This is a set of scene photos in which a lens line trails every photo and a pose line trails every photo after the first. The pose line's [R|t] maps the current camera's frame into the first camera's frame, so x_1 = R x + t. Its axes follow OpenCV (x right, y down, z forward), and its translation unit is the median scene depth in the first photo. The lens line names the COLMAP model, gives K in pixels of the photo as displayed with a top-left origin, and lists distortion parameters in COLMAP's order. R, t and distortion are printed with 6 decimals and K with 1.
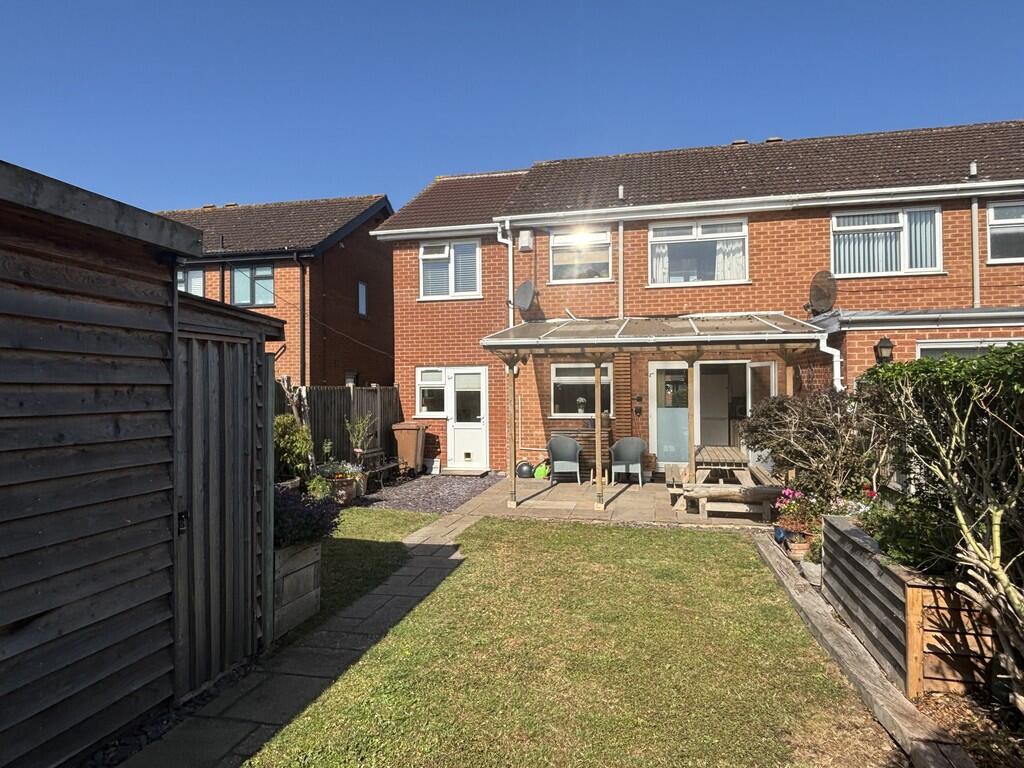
lens RADIAL K [[620.2, 0, 512.8], [0, 620.2, 386.5], [0, 0, 1]] dist [-0.052245, -0.002496]
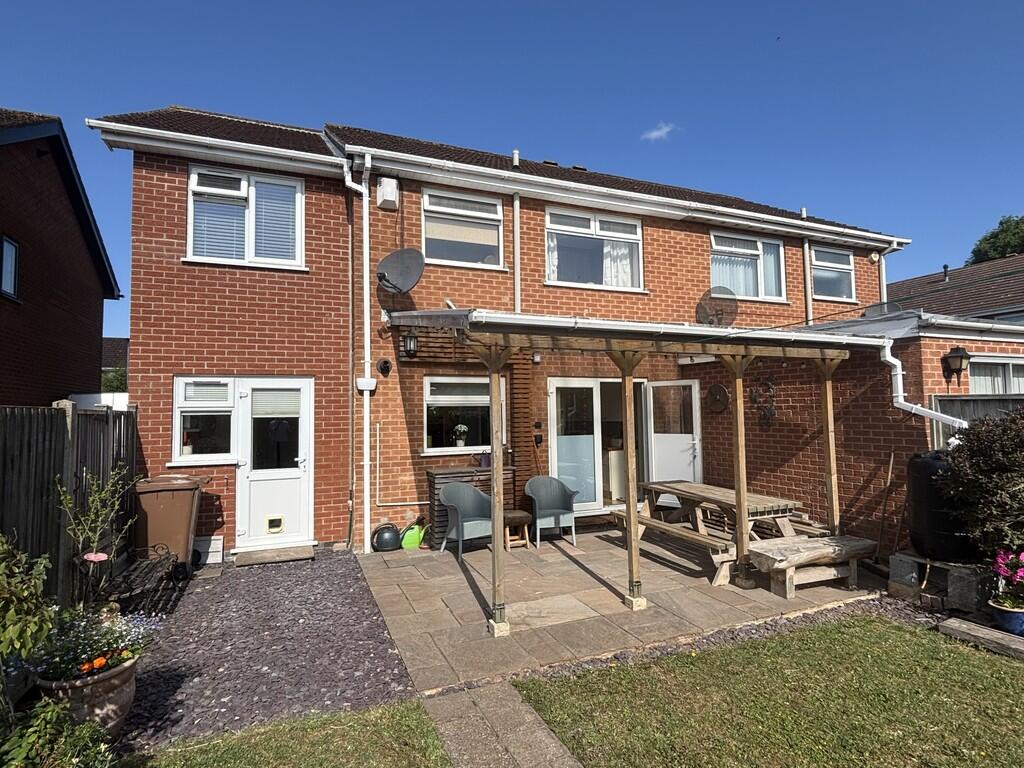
lens RADIAL K [[522.2, 0, 515.2], [0, 522.2, 383.1], [0, 0, 1]] dist [-0.011055, -0.003975]
pose [[0.816923, 0.028755, 0.576029, -0.189752], [0.006469, 0.998237, -0.059007, 0.005594], [-0.576710, 0.051931, 0.815296, 0.468866]]
